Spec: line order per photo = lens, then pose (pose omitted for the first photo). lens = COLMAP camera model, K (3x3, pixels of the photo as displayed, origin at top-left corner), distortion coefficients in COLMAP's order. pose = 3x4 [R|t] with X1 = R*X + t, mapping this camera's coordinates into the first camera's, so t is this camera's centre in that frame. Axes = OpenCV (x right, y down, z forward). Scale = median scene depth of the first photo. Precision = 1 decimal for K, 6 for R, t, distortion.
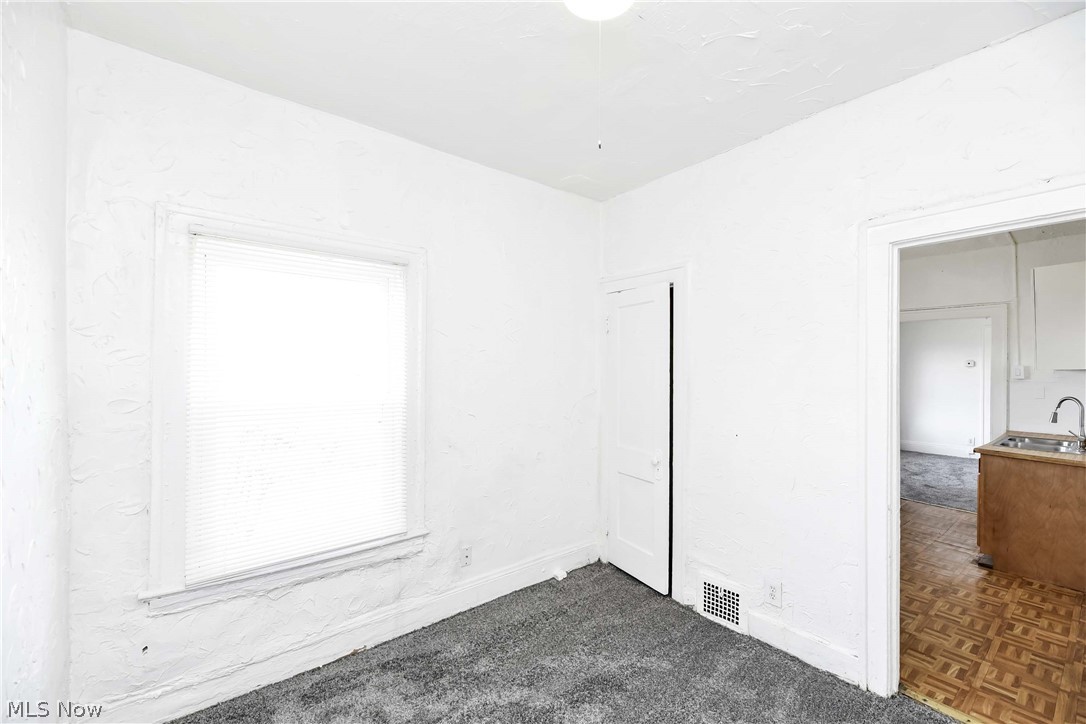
lens RADIAL K [[451.9, 0, 557.8], [0, 451.9, 365.6], [0, 0, 1]] dist [-0.000360, -0.003004]
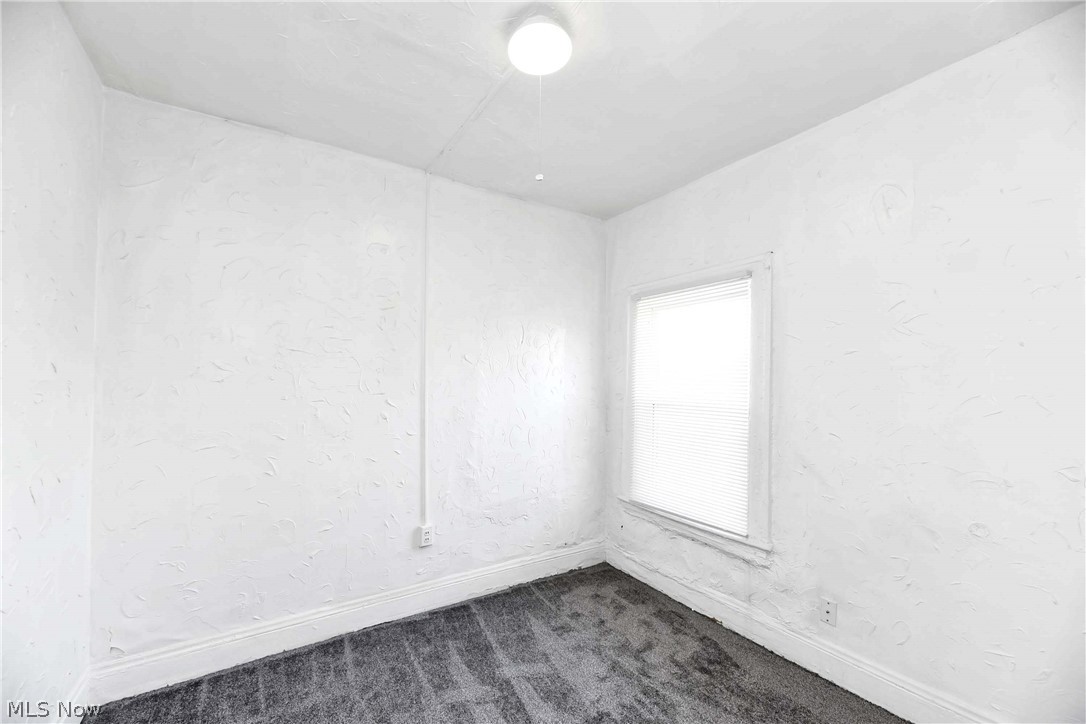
lens RADIAL K [[451.9, 0, 557.8], [0, 451.9, 365.6], [0, 0, 1]] dist [-0.000360, -0.003004]
pose [[-0.106744, -0.027132, -0.993916, 0.749085], [0.006861, 0.999584, -0.028024, 0.012232], [0.994263, -0.009810, -0.106514, 0.717632]]
